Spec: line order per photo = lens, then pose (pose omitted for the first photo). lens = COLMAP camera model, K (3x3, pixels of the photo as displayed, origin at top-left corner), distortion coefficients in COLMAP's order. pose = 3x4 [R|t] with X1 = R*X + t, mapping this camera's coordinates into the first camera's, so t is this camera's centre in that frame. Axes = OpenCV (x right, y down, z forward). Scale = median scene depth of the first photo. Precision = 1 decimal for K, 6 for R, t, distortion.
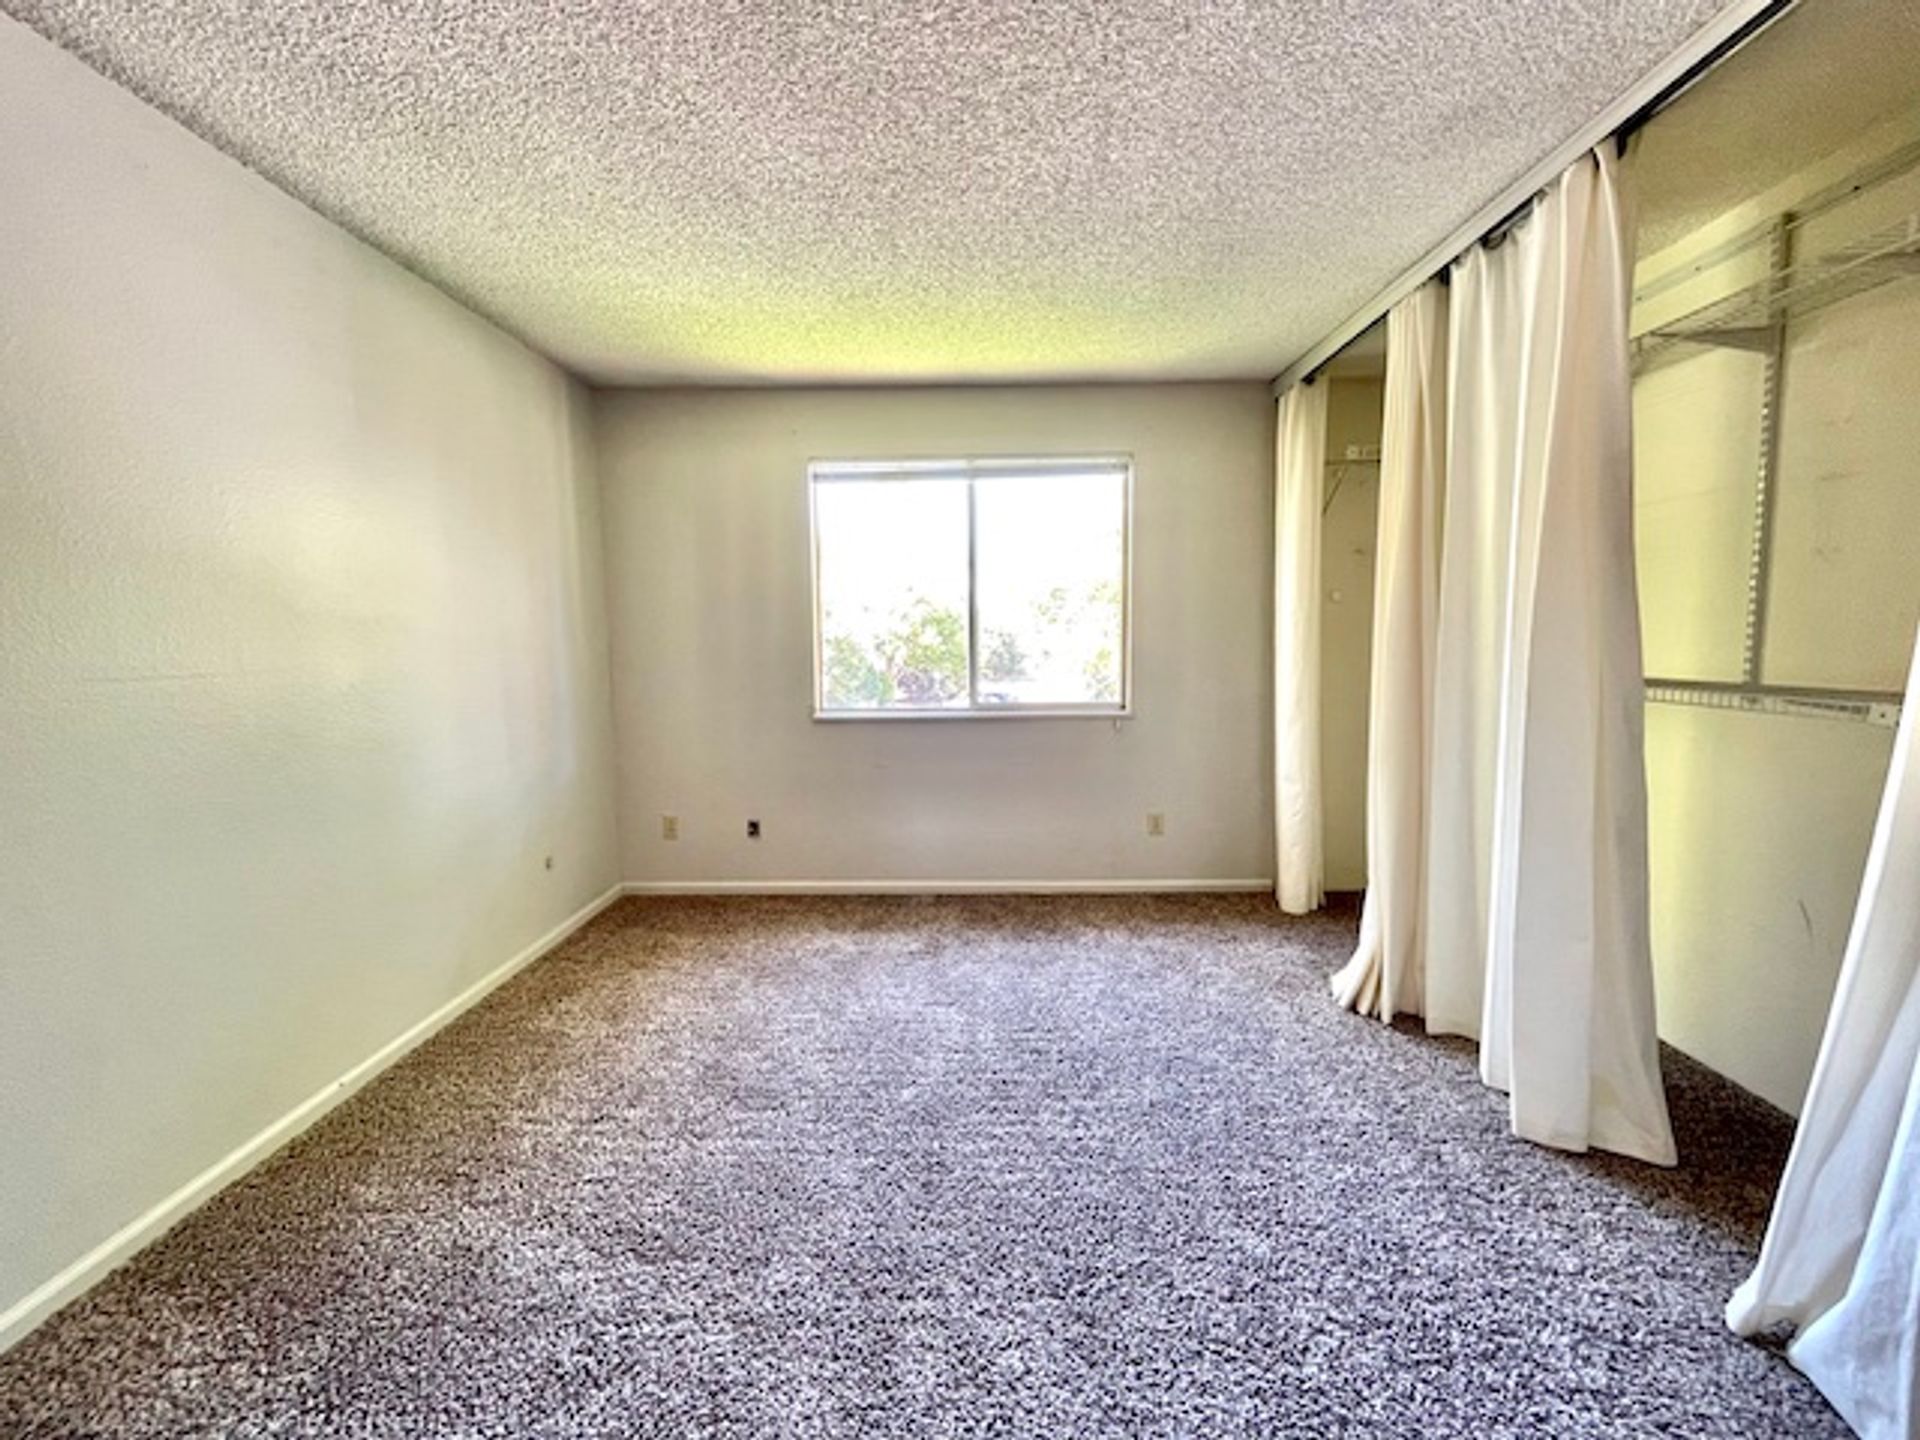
lens RADIAL K [[783.3, 0, 966.1], [0, 783.3, 718.3], [0, 0, 1]] dist [-0.001965, -0.000254]
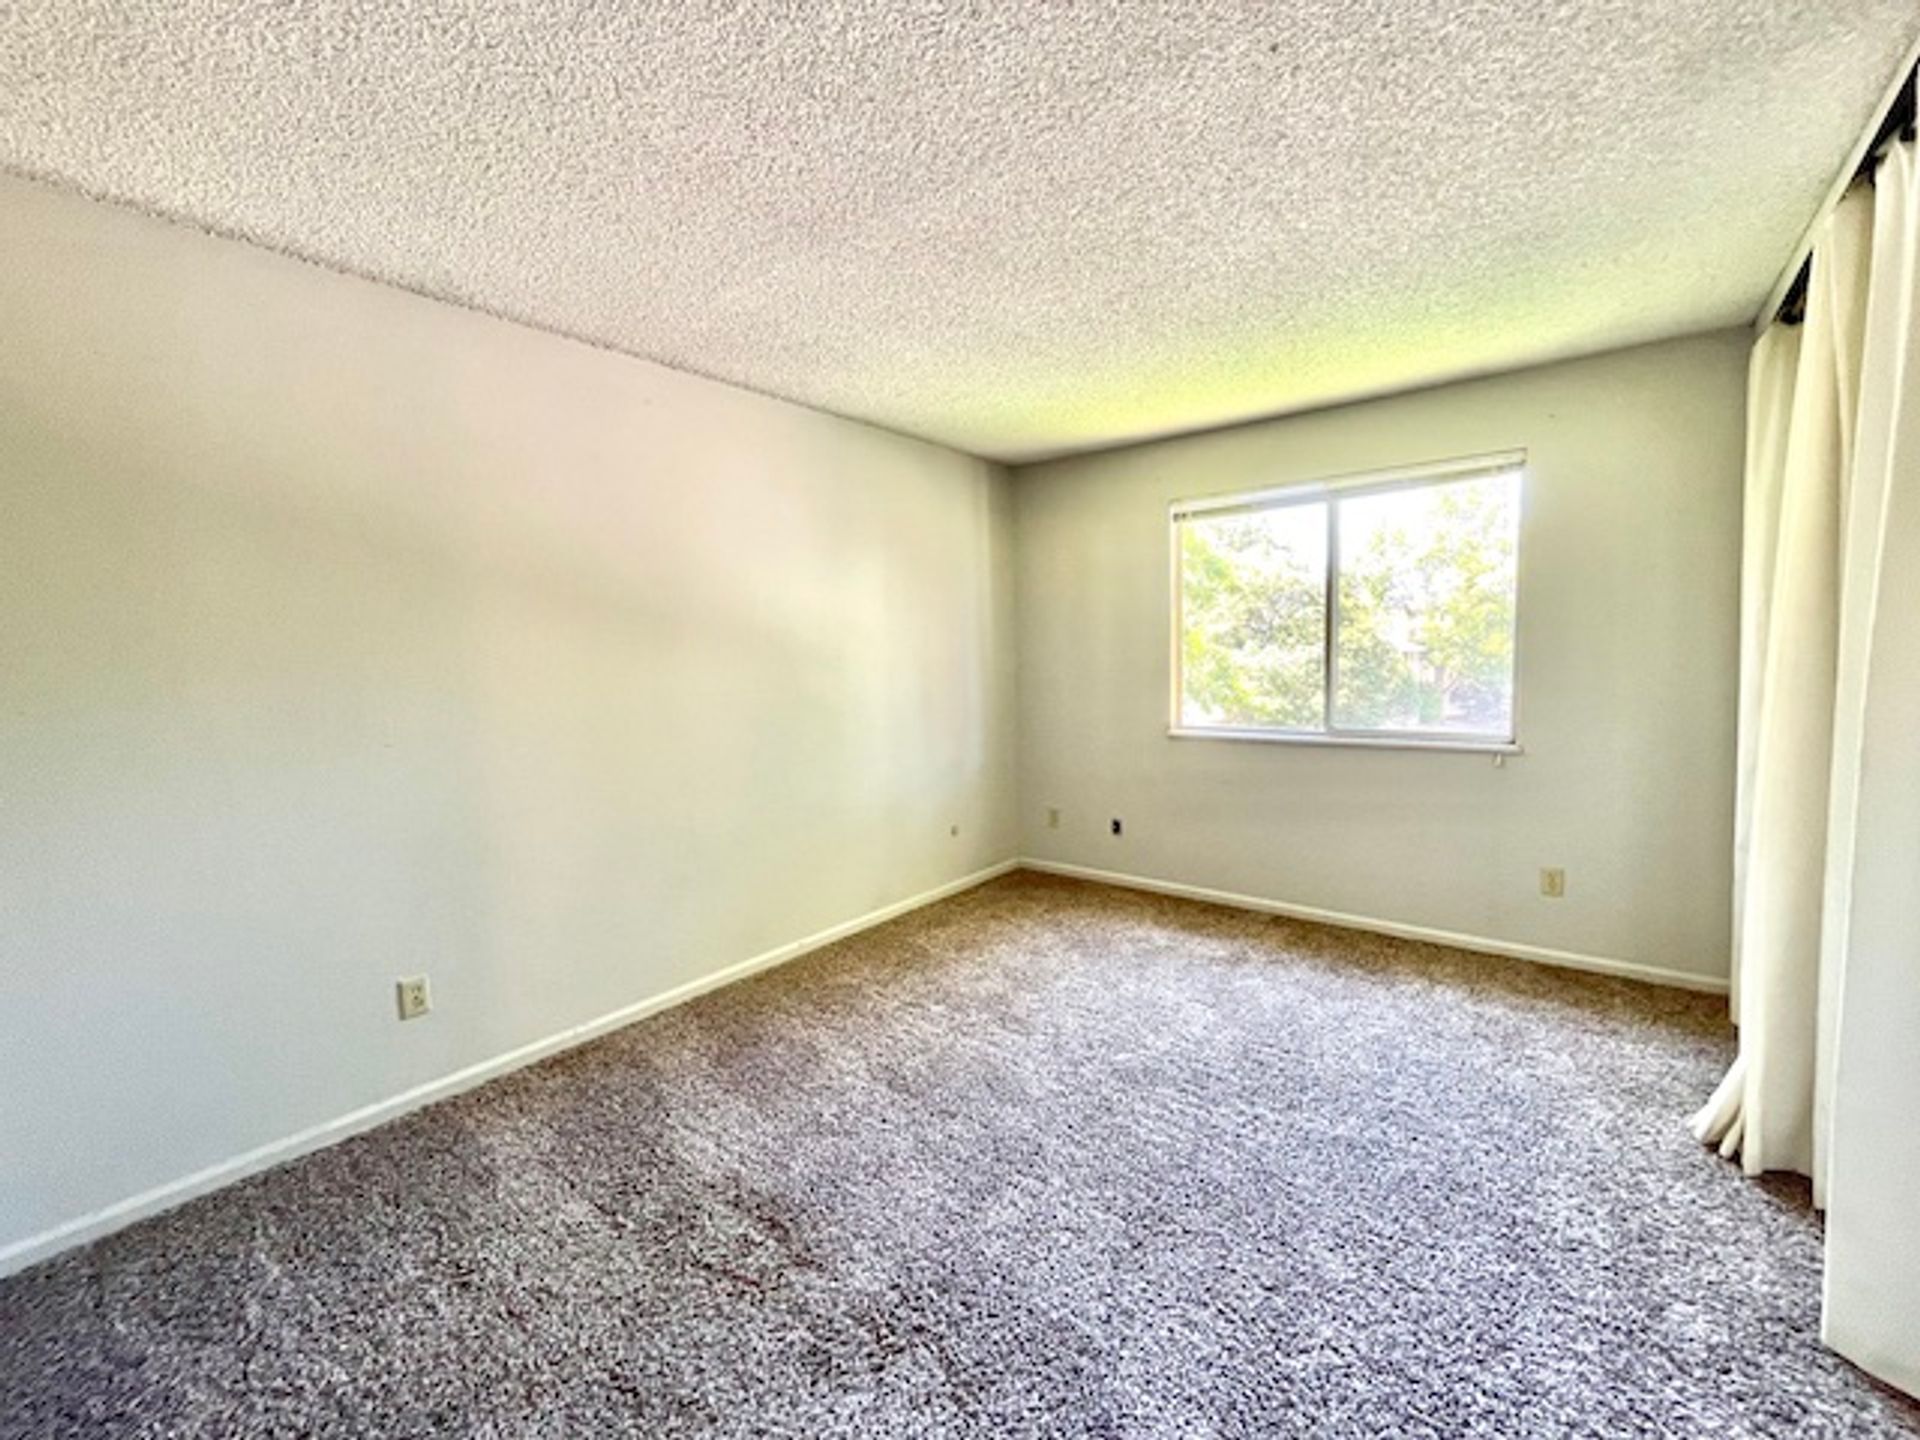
lens RADIAL K [[783.3, 0, 963.0], [0, 783.3, 723.6], [0, 0, 1]] dist [-0.001965, -0.000254]
pose [[0.793087, 0.045982, -0.607371, 0.303134], [-0.048272, 0.998755, 0.012581, -0.018576], [0.607193, 0.019341, 0.794319, -0.068012]]
